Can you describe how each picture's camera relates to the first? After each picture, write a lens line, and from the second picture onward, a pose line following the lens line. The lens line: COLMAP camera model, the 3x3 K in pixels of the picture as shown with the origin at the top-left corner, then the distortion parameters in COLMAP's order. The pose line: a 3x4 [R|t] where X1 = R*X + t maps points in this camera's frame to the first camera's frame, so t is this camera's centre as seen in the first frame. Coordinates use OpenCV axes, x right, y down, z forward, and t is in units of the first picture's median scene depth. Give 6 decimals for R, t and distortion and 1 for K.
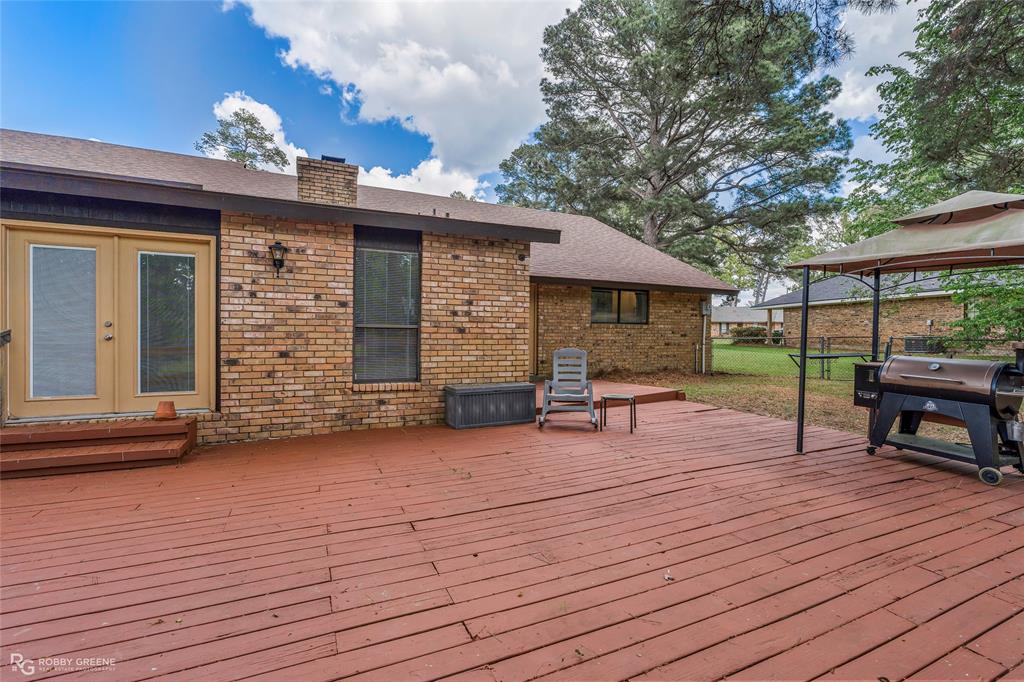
lens RADIAL K [[462.0, 0, 507.6], [0, 462.0, 328.5], [0, 0, 1]] dist [-0.004313, -0.000301]
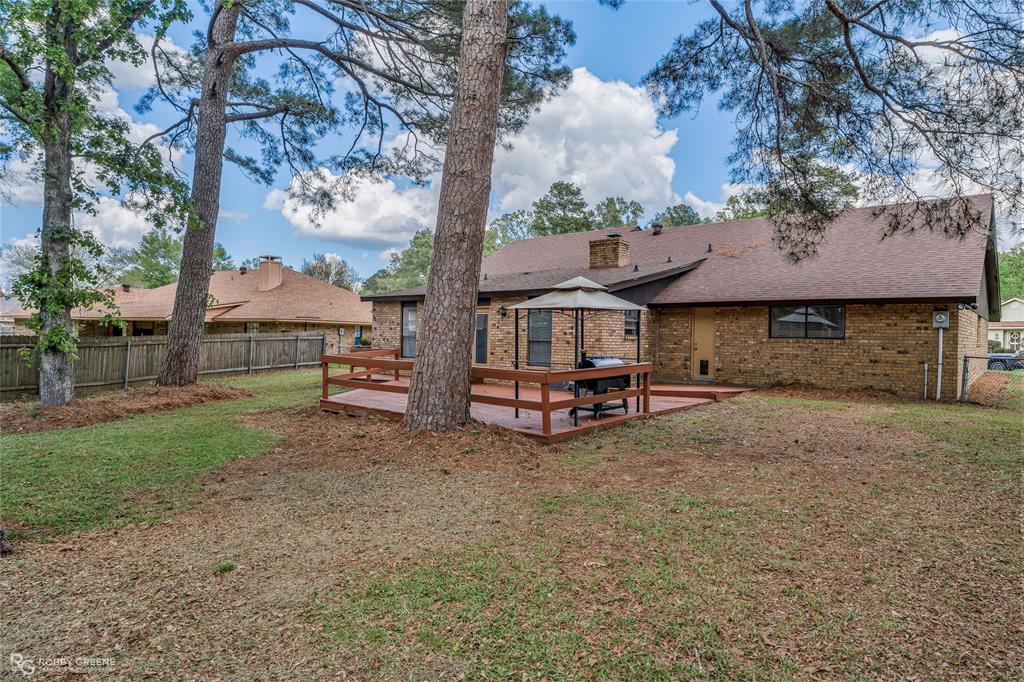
lens RADIAL K [[599.0, 0, 512.0], [0, 599.0, 341.0], [0, 0, 1]] dist [-0.000708, 0.000114]
pose [[0.400939, 0.006333, -0.916083, 2.117006], [-0.007218, 0.999967, 0.003754, -0.009593], [0.916076, 0.005107, 0.400971, -0.218250]]
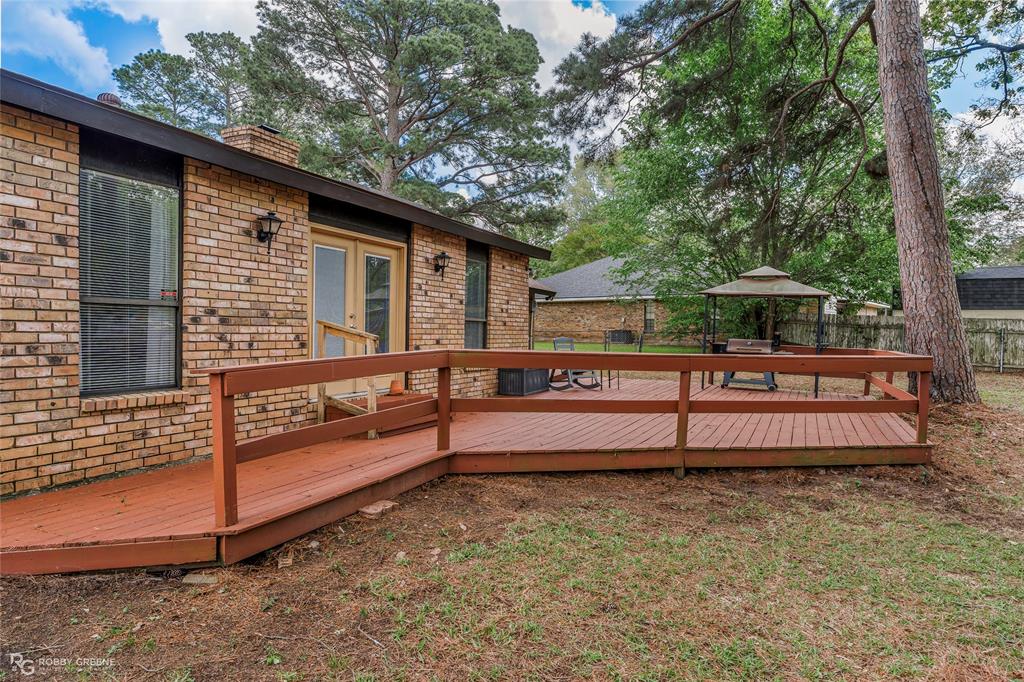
lens RADIAL K [[599.0, 0, 512.0], [0, 599.0, 341.0], [0, 0, 1]] dist [-0.000708, 0.000114]
pose [[0.773622, -0.009389, 0.633577, -1.182366], [-0.011679, 0.999509, 0.029071, 0.003818], [-0.633539, -0.029889, 0.773133, -0.327468]]
